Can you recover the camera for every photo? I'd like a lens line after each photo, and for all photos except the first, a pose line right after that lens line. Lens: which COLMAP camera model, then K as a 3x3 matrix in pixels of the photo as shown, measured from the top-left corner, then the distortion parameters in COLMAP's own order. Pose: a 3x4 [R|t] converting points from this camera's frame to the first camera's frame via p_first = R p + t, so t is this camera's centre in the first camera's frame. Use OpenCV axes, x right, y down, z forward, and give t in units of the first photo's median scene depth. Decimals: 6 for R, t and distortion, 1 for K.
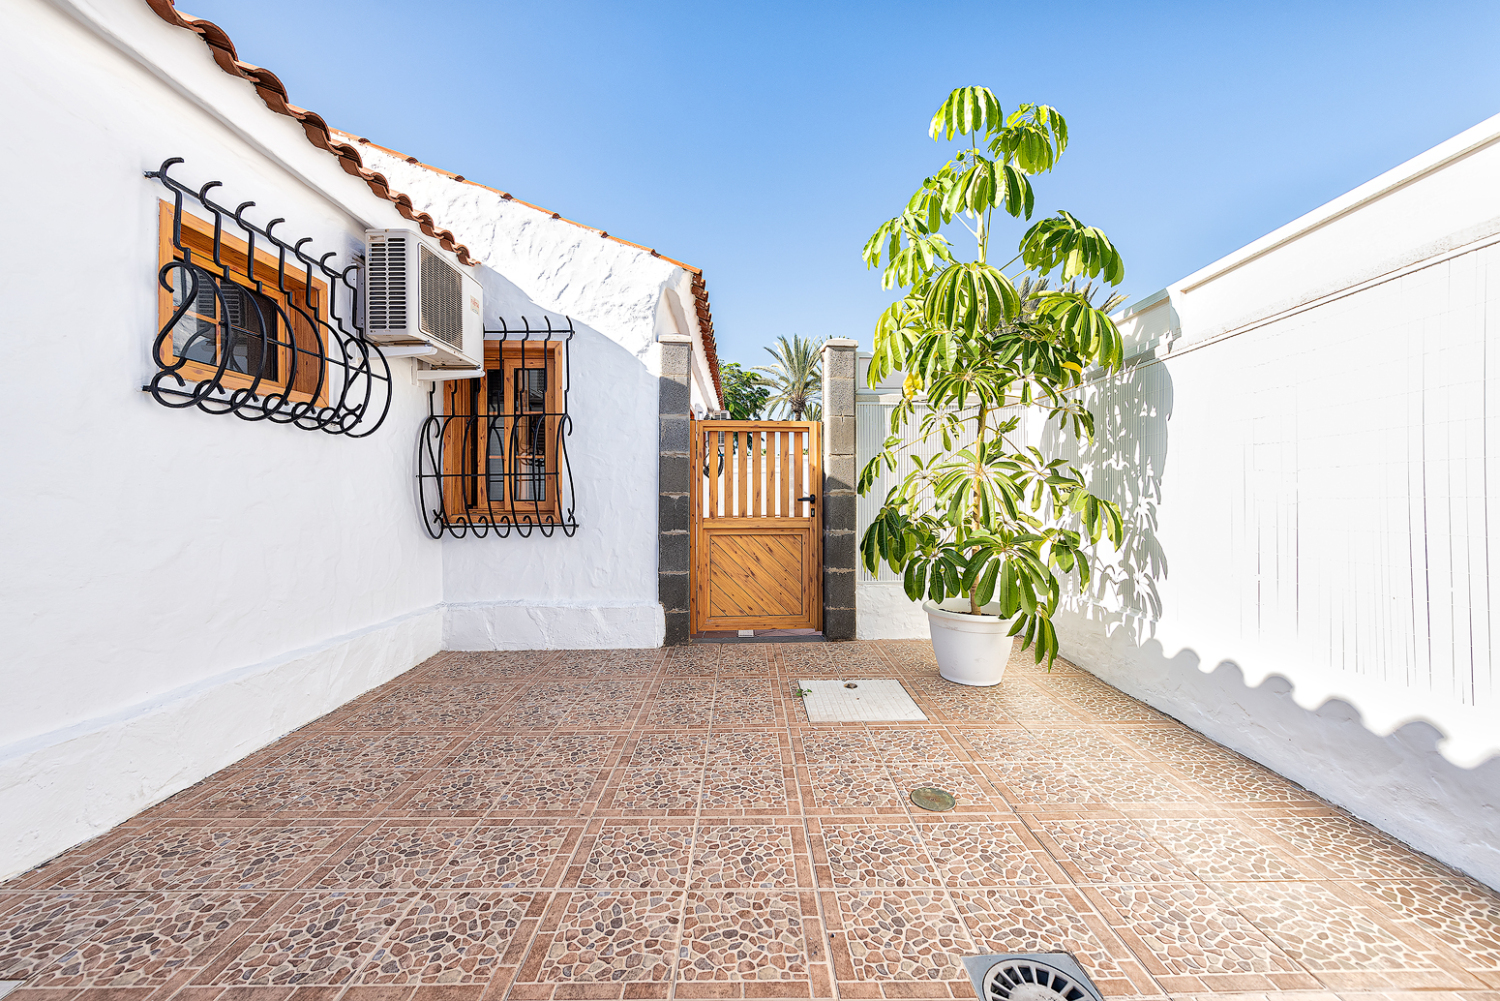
lens RADIAL K [[585.9, 0, 746.5], [0, 585.9, 498.4], [0, 0, 1]] dist [0.001551, -0.000331]
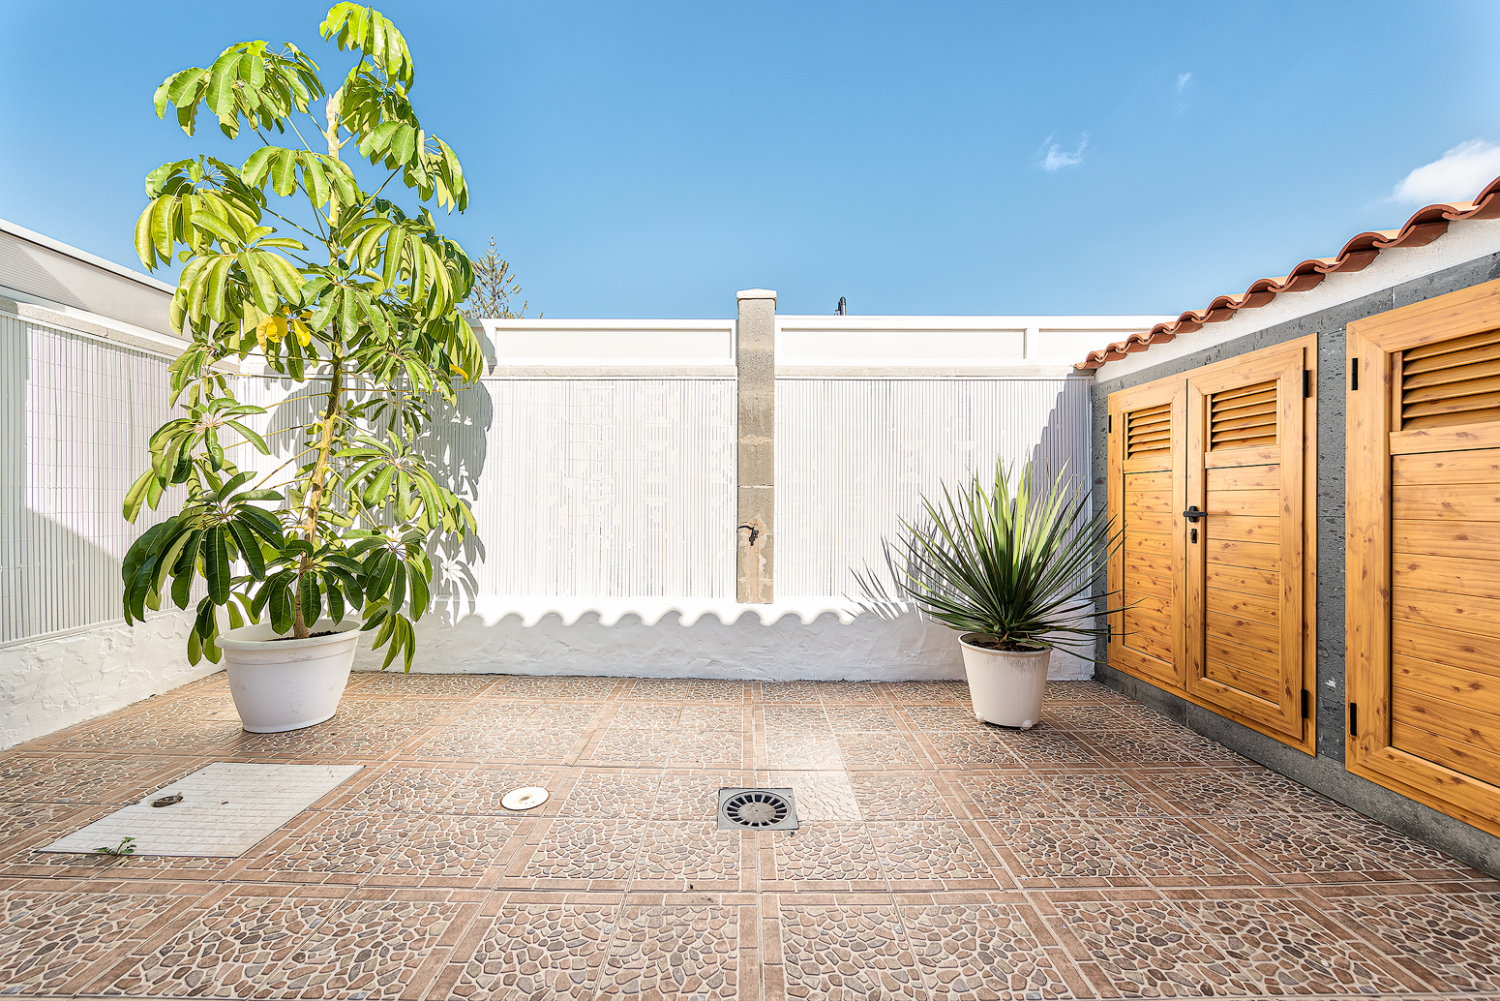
lens RADIAL K [[585.9, 0, 746.5], [0, 585.9, 498.4], [0, 0, 1]] dist [0.001551, -0.000331]
pose [[0.002693, 0.005662, 0.999980, -0.486131], [-0.004130, 0.999976, -0.005651, 0.011116], [-0.999988, -0.004115, 0.002717, 0.461166]]
